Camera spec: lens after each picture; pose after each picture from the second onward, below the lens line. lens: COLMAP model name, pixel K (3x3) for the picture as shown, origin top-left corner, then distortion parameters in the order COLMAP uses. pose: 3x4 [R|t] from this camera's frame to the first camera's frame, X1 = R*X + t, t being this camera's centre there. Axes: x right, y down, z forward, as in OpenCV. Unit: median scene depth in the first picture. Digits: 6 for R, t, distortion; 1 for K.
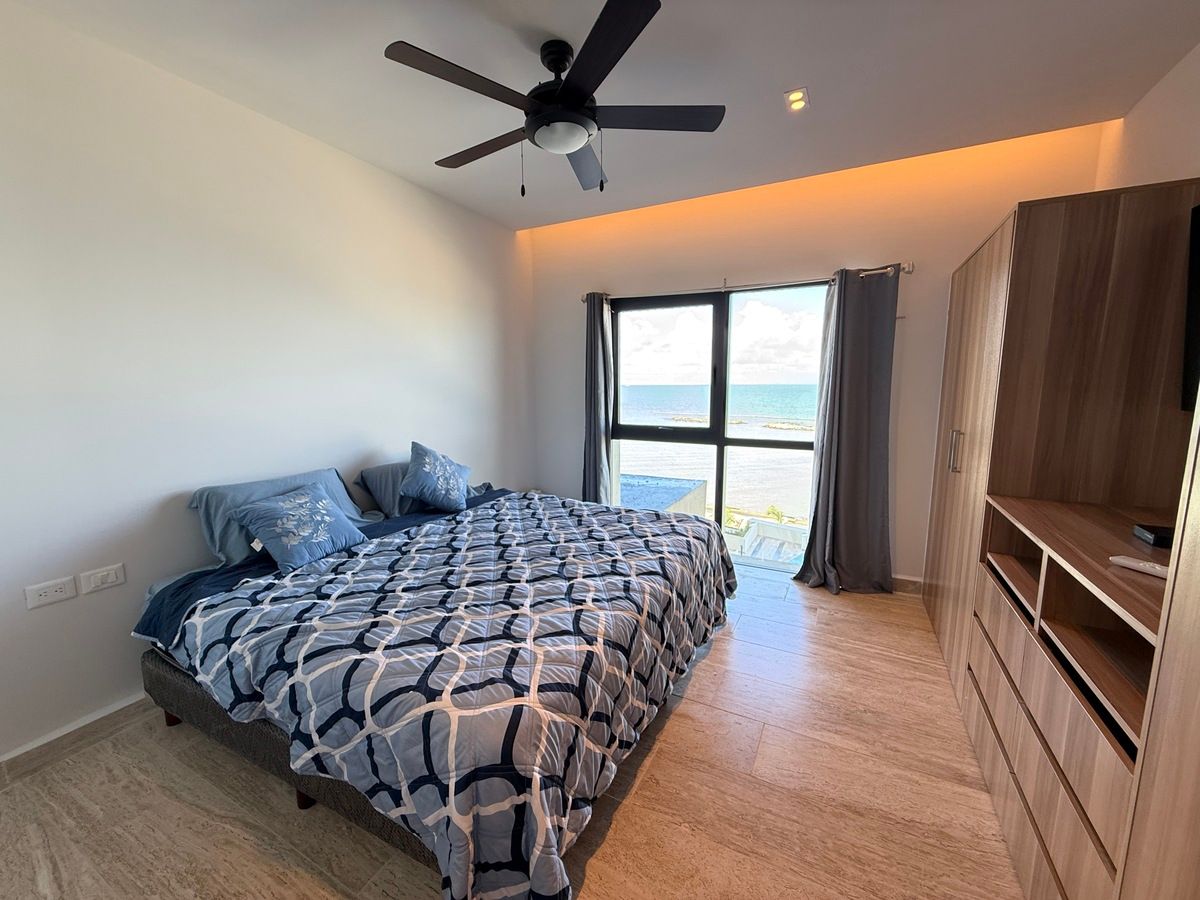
lens RADIAL K [[476.6, 0, 597.3], [0, 476.6, 449.6], [0, 0, 1]] dist [0.001189, 0.000255]
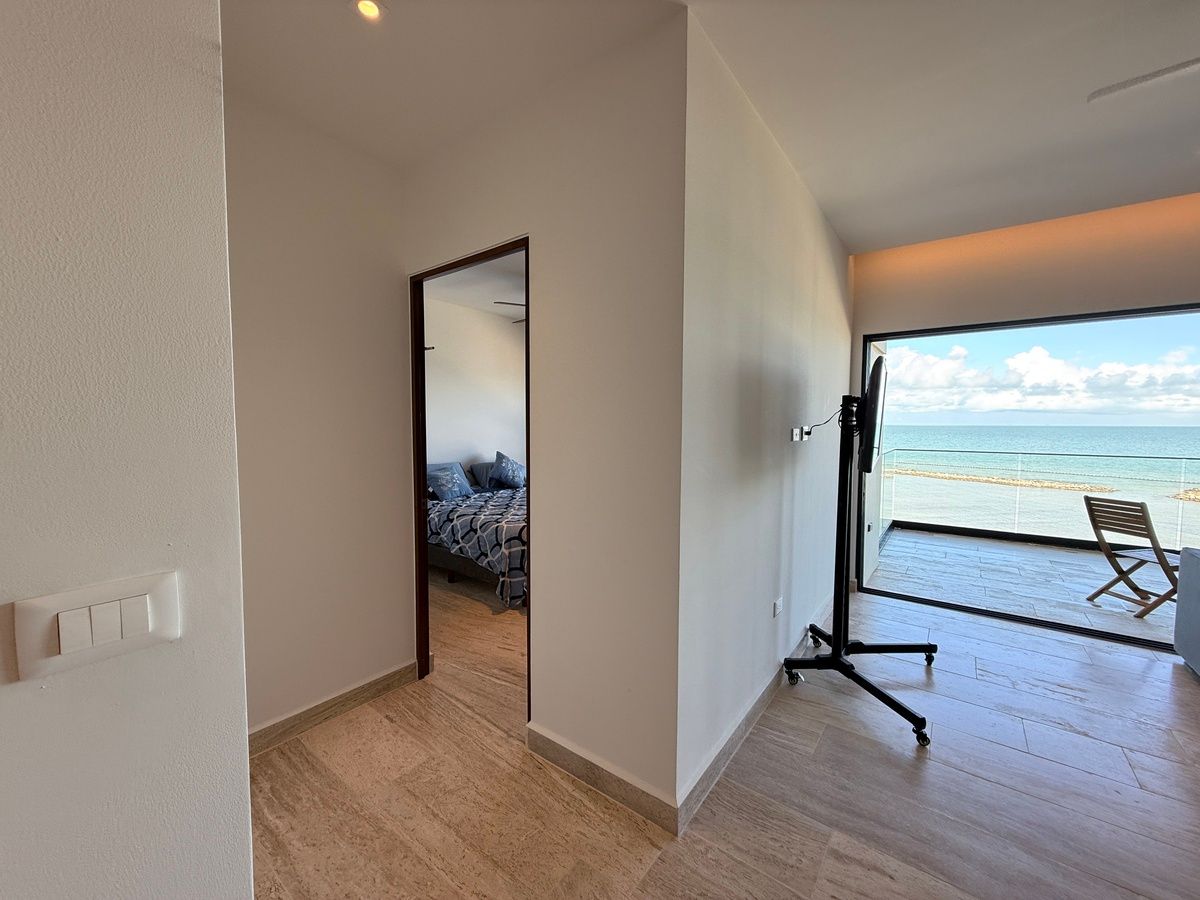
lens RADIAL K [[476.6, 0, 597.3], [0, 476.6, 449.6], [0, 0, 1]] dist [0.001189, 0.000255]
pose [[0.986284, 0.017978, -0.164073, 0.632684], [-0.031172, 0.996450, -0.078201, 0.228103], [0.162085, 0.082243, 0.983344, -1.599919]]
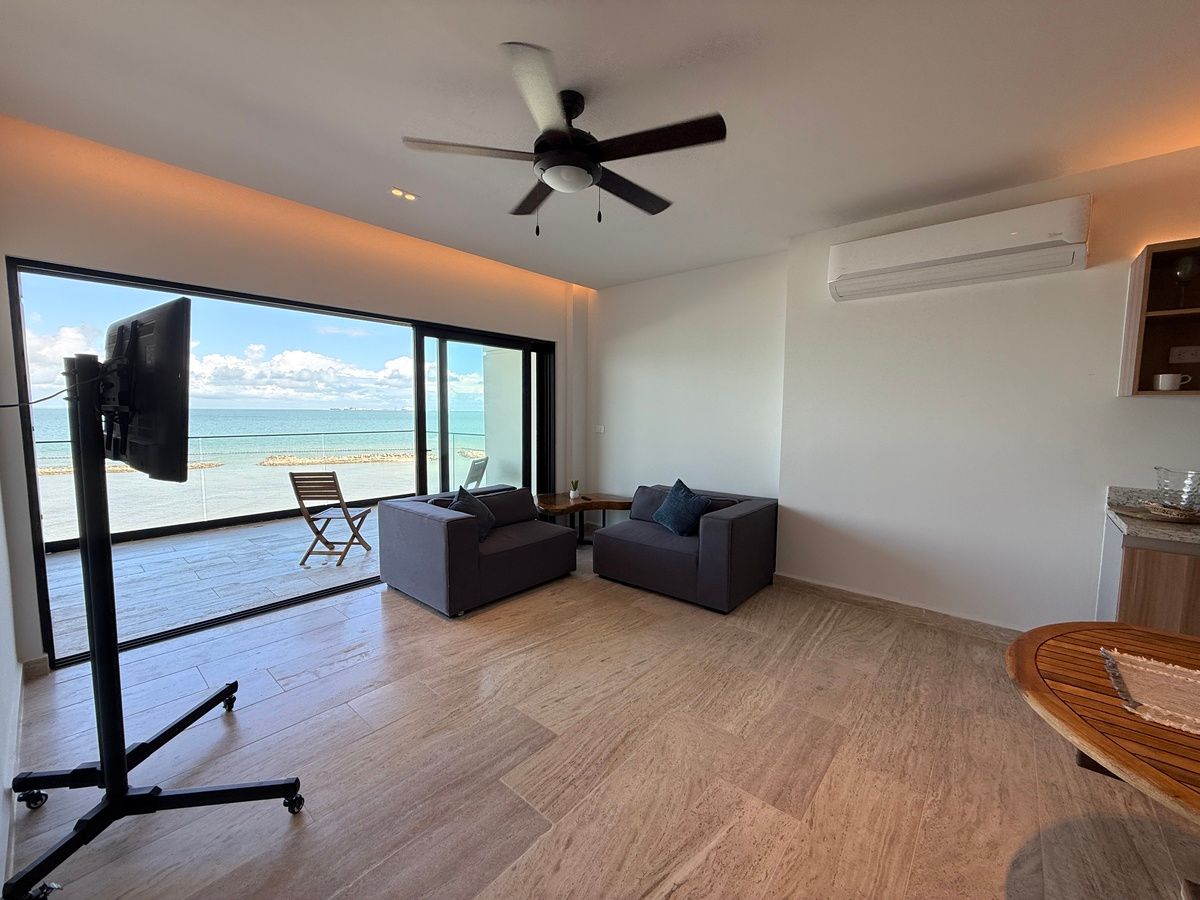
lens RADIAL K [[475.4, 0, 597.1], [0, 475.4, 449.6], [0, 0, 1]] dist [-0.000441, 0.000260]
pose [[0.223056, -0.074125, 0.971983, 0.503673], [0.124966, 0.991052, 0.046901, 0.152270], [-0.966762, 0.111003, 0.230323, -1.008176]]
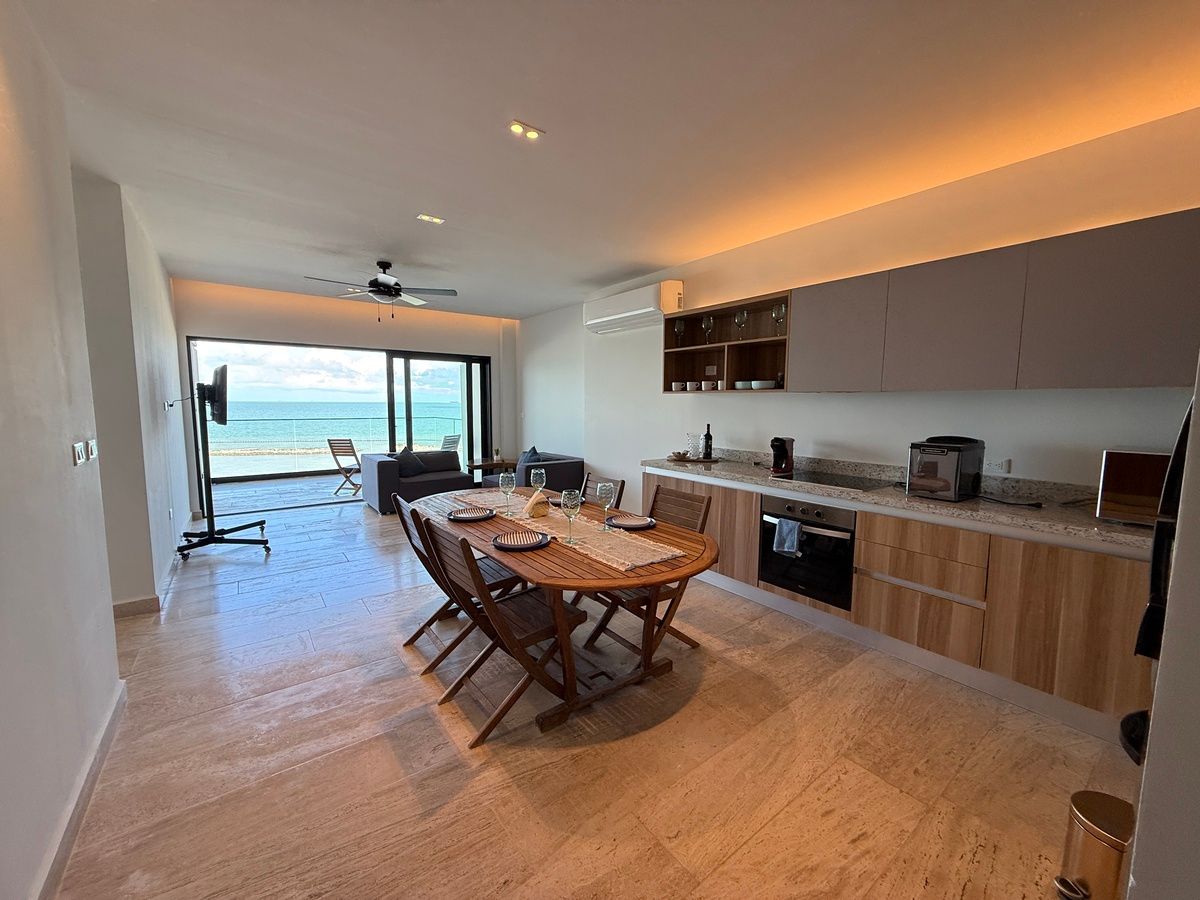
lens RADIAL K [[476.6, 0, 597.3], [0, 476.6, 449.6], [0, 0, 1]] dist [0.001189, 0.000255]
pose [[0.424664, -0.080828, 0.901736, -0.401023], [0.114448, 0.992809, 0.035093, 0.452800], [-0.898088, 0.088299, 0.430861, -3.177282]]
